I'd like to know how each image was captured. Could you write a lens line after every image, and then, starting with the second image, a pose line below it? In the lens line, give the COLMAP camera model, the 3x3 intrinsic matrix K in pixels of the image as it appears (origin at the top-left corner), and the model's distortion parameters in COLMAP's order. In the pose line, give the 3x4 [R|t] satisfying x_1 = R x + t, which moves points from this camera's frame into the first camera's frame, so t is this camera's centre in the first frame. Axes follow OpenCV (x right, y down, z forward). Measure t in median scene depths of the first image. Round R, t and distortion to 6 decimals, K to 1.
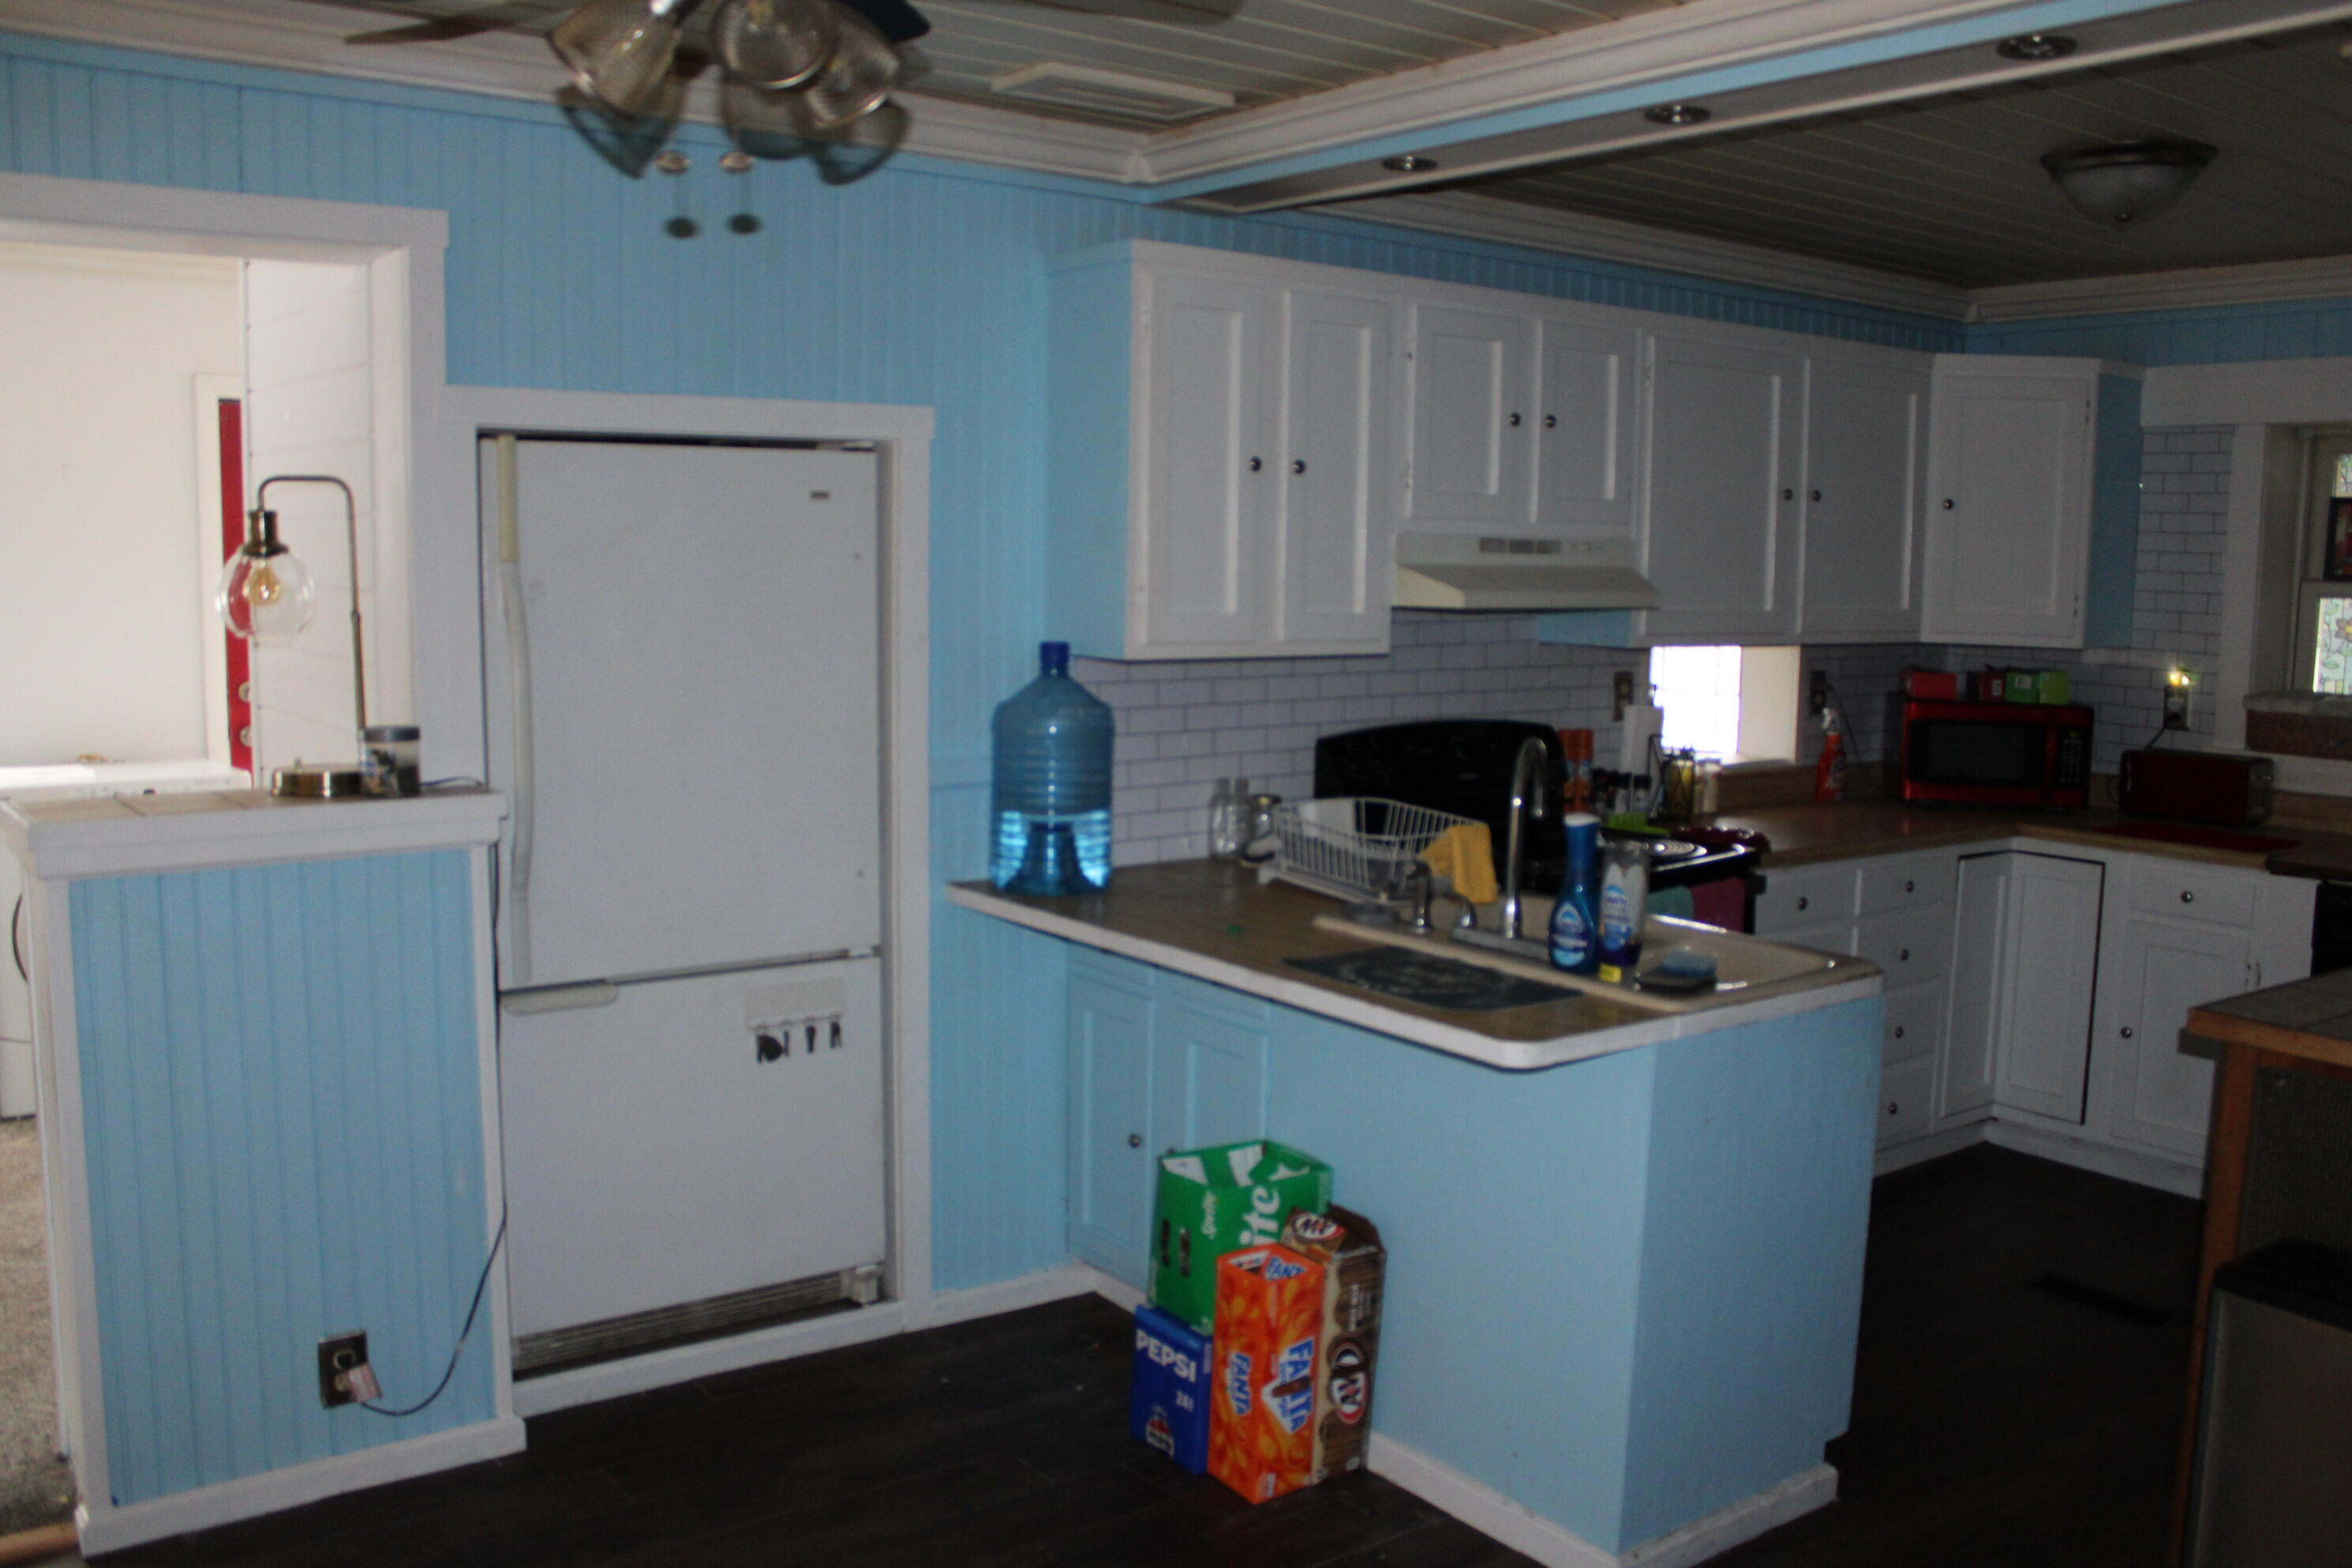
lens RADIAL K [[1991.3, 0, 1189.9], [0, 1991.3, 776.9], [0, 0, 1]] dist [-0.152508, 0.127153]
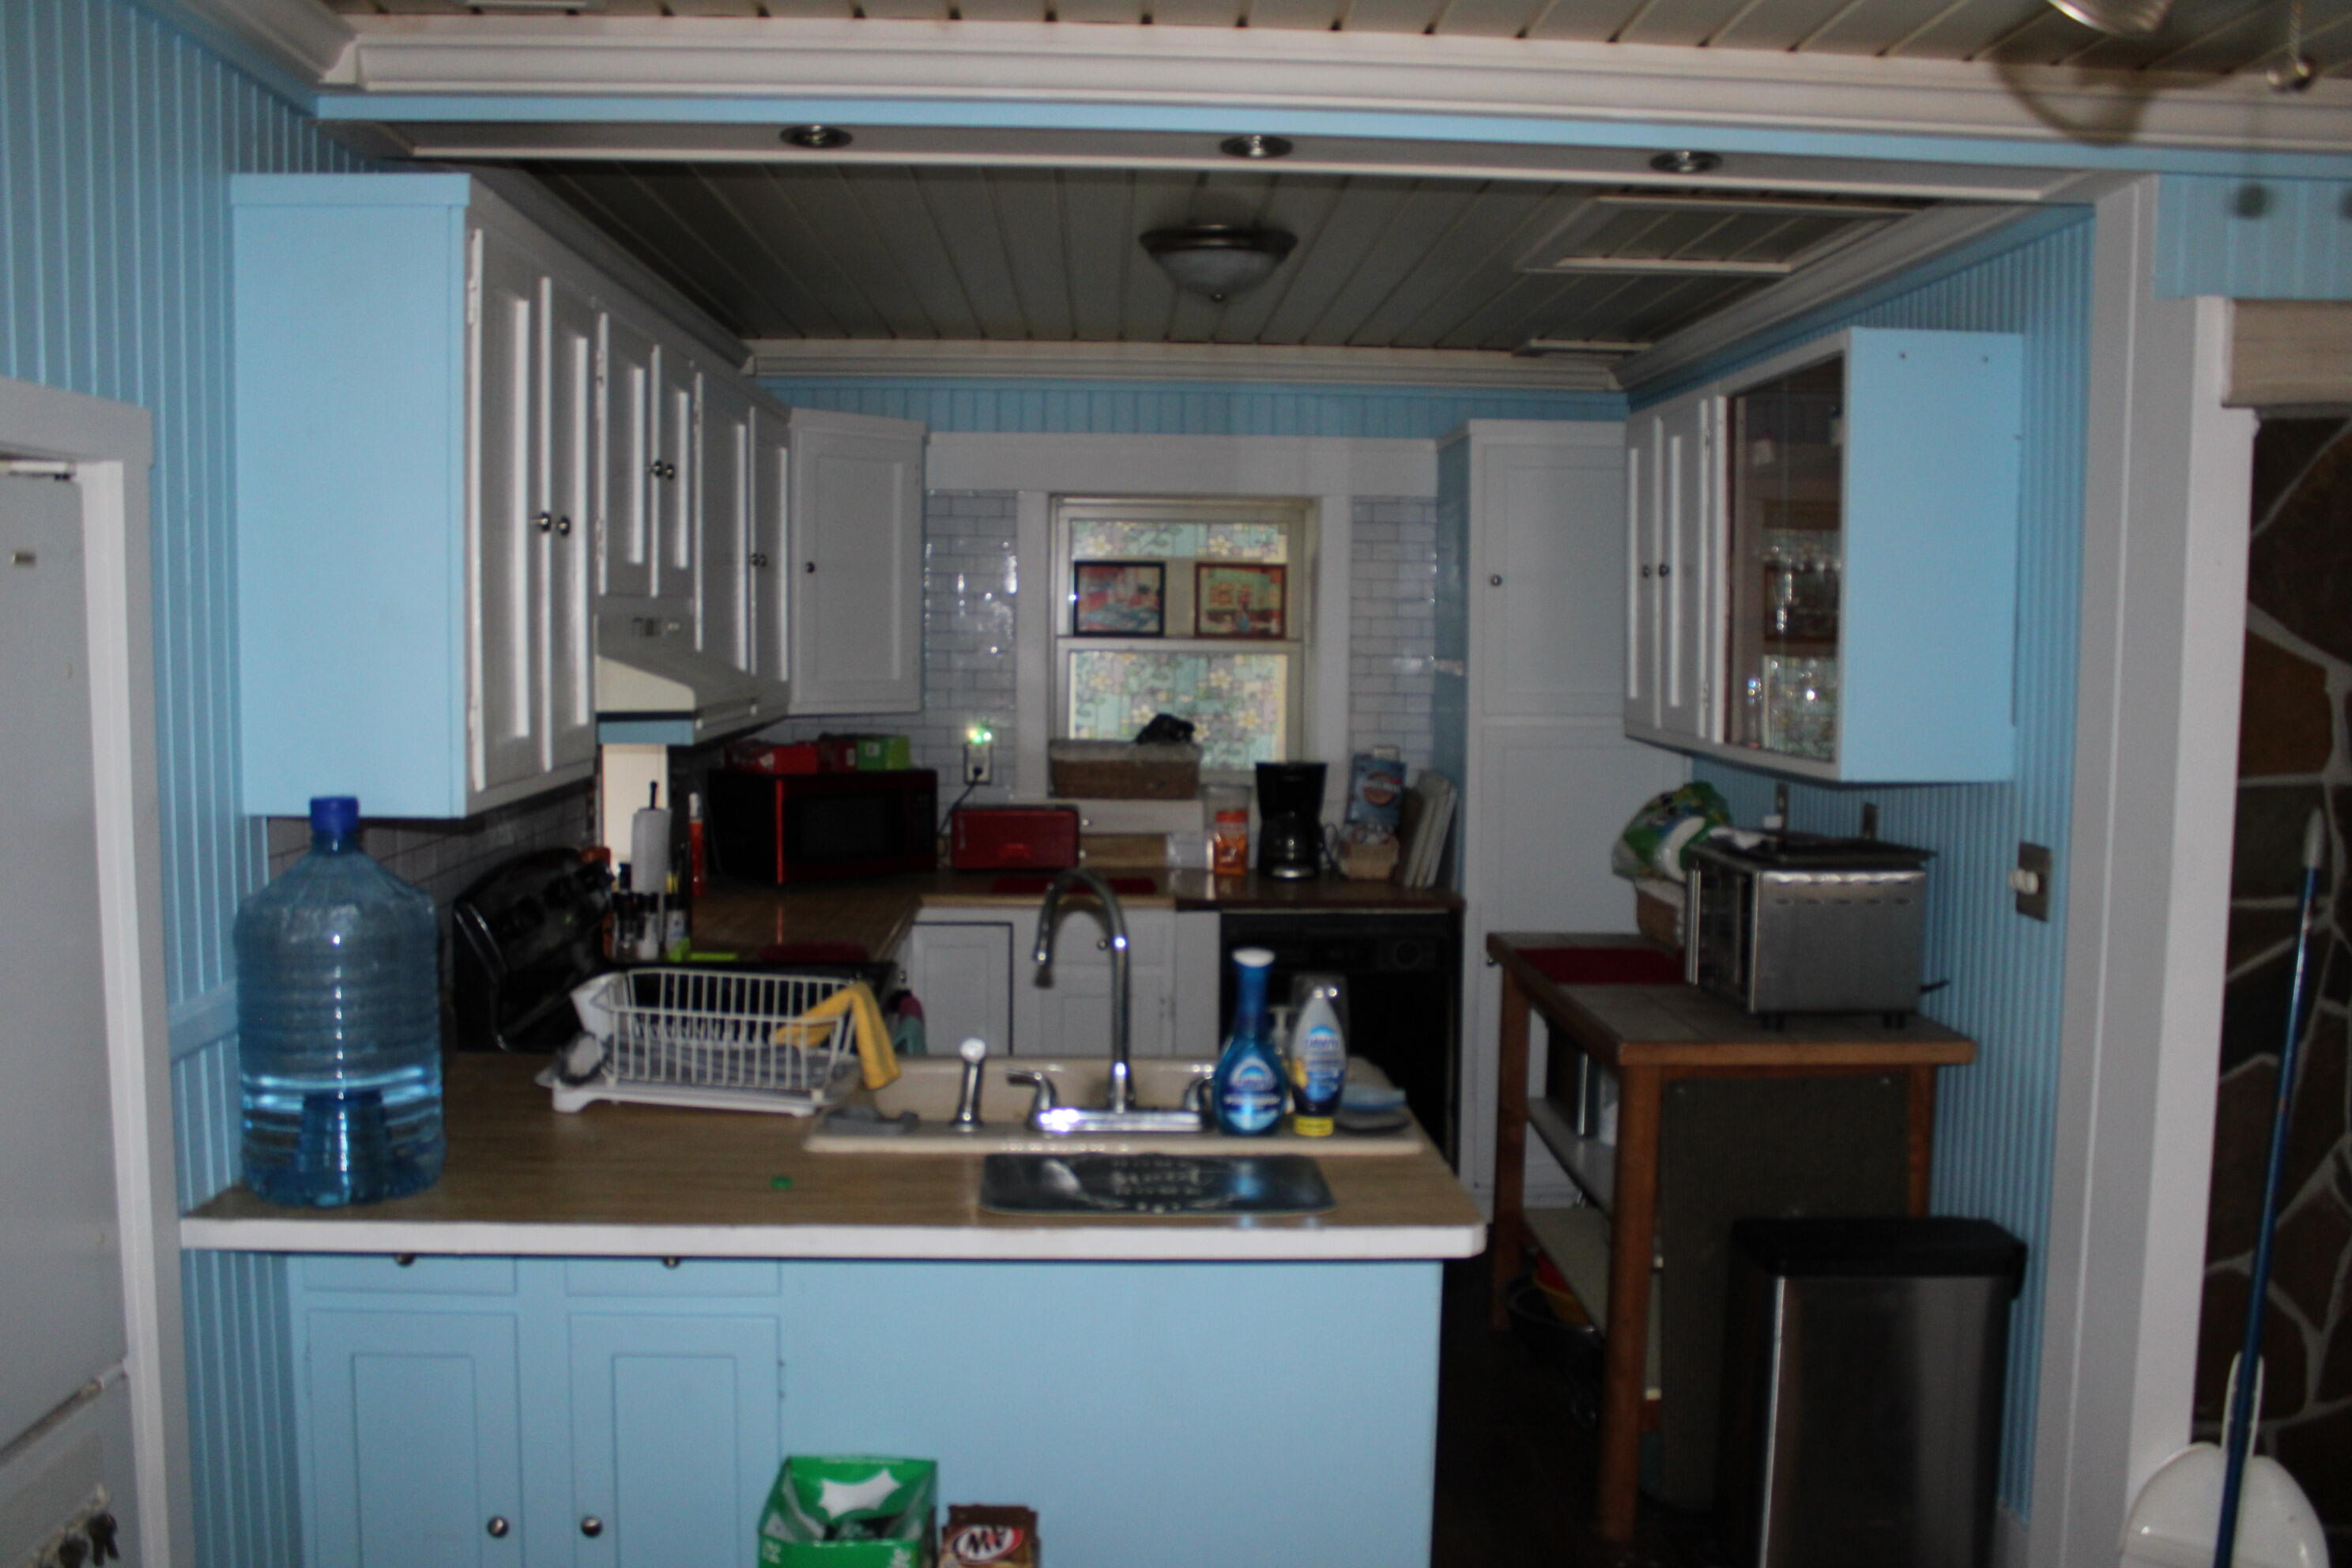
lens RADIAL K [[1991.3, 0, 1189.9], [0, 1991.3, 776.9], [0, 0, 1]] dist [-0.152508, 0.127153]
pose [[0.555381, -0.076777, 0.828044, -0.322866], [0.094233, 0.995126, 0.029066, -0.051668], [-0.826240, 0.061886, 0.559909, 0.330624]]
